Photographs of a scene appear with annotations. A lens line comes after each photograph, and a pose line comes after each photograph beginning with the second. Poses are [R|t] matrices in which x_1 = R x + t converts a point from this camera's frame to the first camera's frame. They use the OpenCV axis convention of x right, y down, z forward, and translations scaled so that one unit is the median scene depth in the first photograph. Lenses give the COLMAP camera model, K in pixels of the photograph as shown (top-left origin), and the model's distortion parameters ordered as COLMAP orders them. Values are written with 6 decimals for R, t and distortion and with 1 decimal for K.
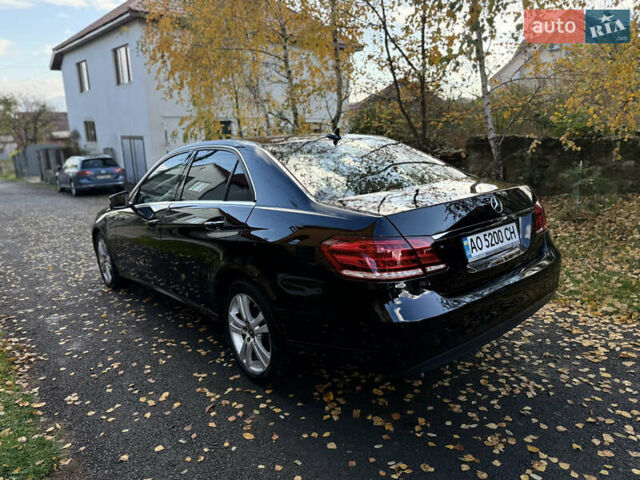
lens RADIAL K [[453.9, 0, 324.6], [0, 453.9, 236.5], [0, 0, 1]] dist [0.009681, -0.013601]
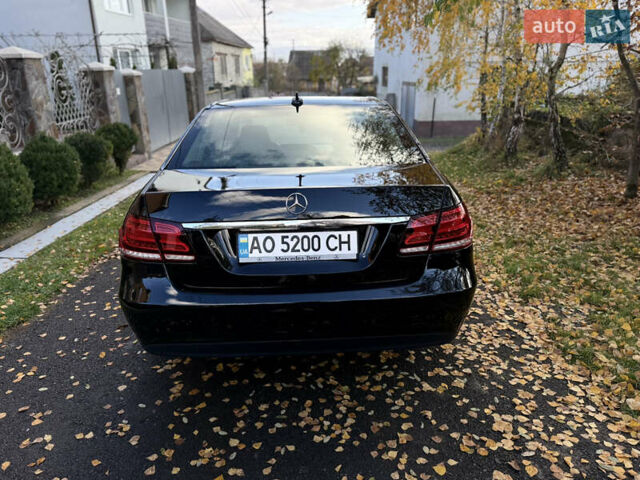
lens RADIAL K [[453.9, 0, 318.2], [0, 453.9, 242.0], [0, 0, 1]] dist [0.009681, -0.013601]
pose [[0.777493, 0.221535, -0.588581, 0.802887], [-0.146086, 0.973921, 0.173599, -0.132553], [0.611689, -0.048988, 0.789580, 0.343492]]
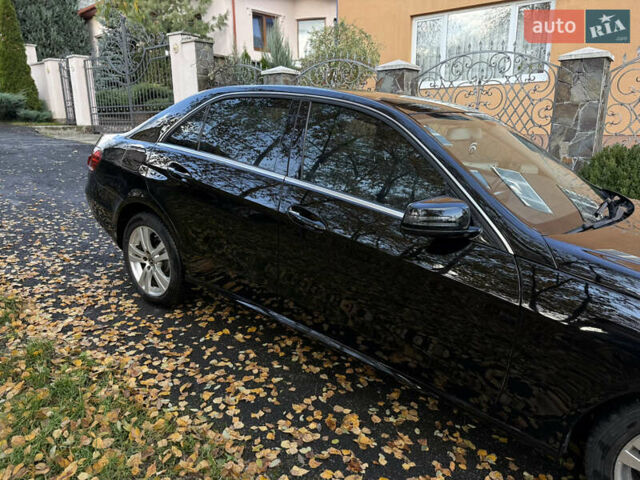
lens RADIAL K [[453.9, 0, 322.3], [0, 453.9, 242.0], [0, 0, 1]] dist [0.009681, -0.013601]
pose [[-0.979027, 0.060239, -0.194621, 0.143986], [-0.041953, 0.875202, 0.481935, -0.517549], [0.199364, 0.479992, -0.854319, 2.524627]]
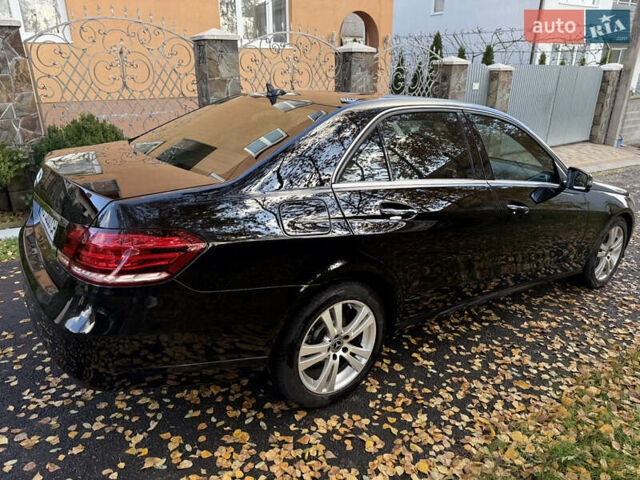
lens RADIAL K [[453.9, 0, 320.4], [0, 453.9, 237.9], [0, 0, 1]] dist [0.009681, -0.013601]
pose [[-0.087846, 0.356687, -0.930085, 1.058971], [-0.248109, 0.896434, 0.367216, -0.378303], [0.964741, 0.263021, 0.009749, 1.379378]]
